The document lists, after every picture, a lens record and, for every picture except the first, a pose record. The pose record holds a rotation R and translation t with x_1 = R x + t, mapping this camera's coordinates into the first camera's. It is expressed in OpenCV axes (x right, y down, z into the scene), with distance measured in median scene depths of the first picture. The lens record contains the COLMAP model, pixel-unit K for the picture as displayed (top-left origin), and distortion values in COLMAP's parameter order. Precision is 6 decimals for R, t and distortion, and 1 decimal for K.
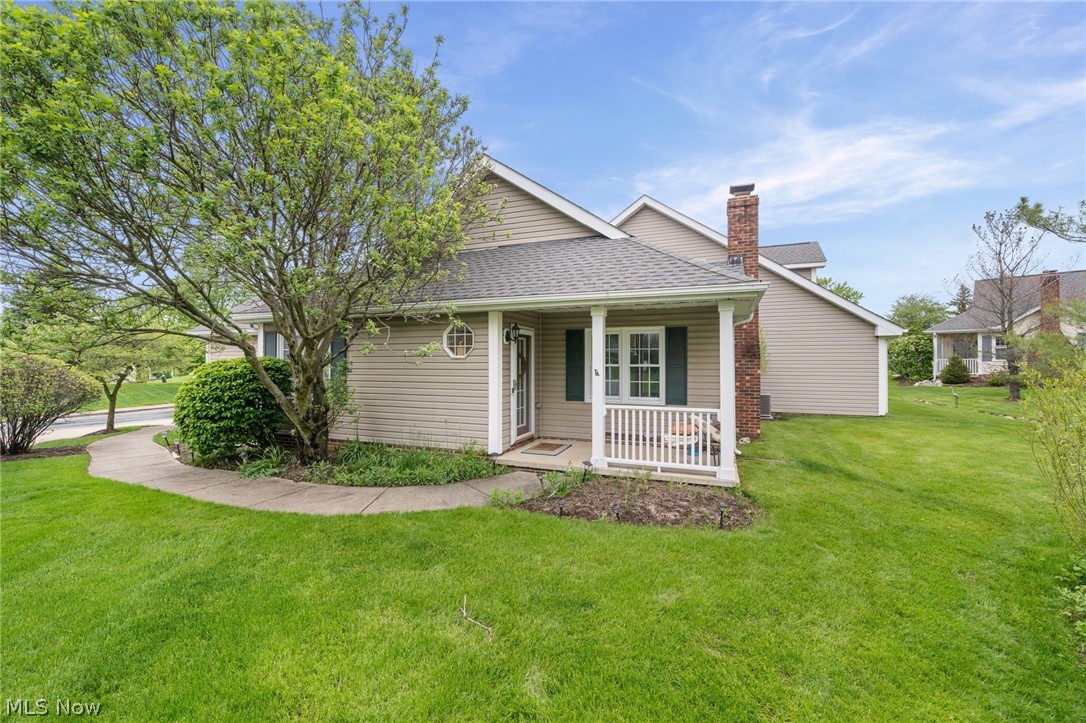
lens RADIAL K [[425.8, 0, 543.8], [0, 425.8, 352.7], [0, 0, 1]] dist [-0.000604, -0.000279]
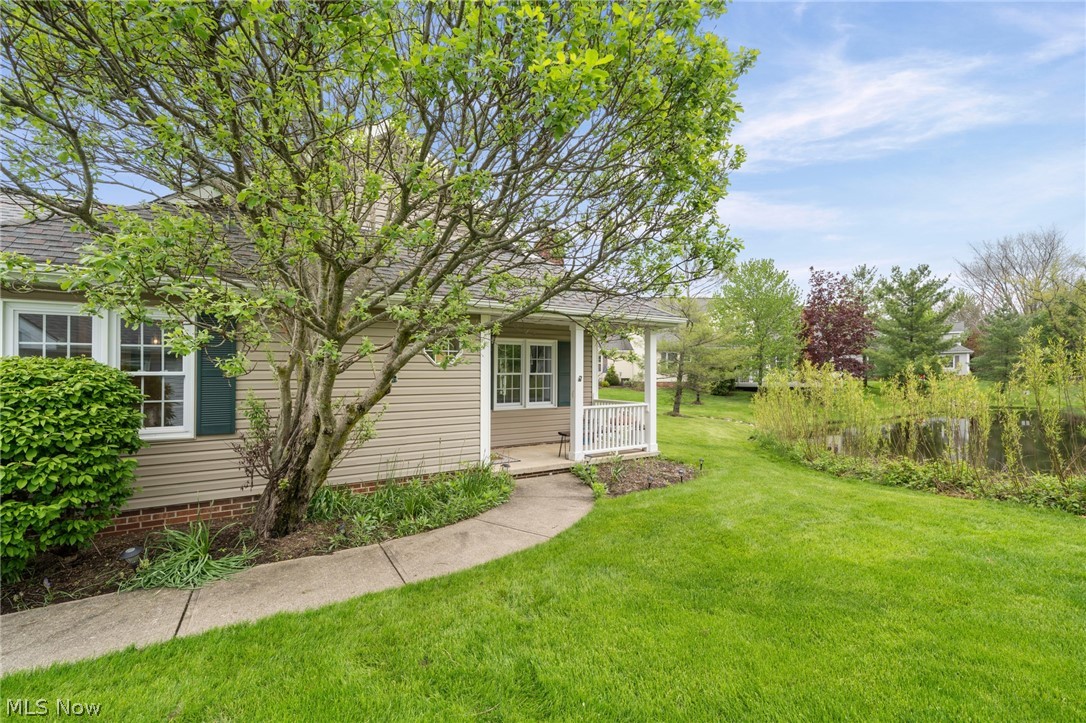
lens RADIAL K [[473.2, 0, 543.0], [0, 473.2, 361.5], [0, 0, 1]] dist [-0.000275, 0.000000]
pose [[0.594065, 0.017173, 0.804234, -0.867841], [-0.006859, 0.999844, -0.016284, 0.021111], [-0.804388, 0.004157, 0.594090, 0.287193]]
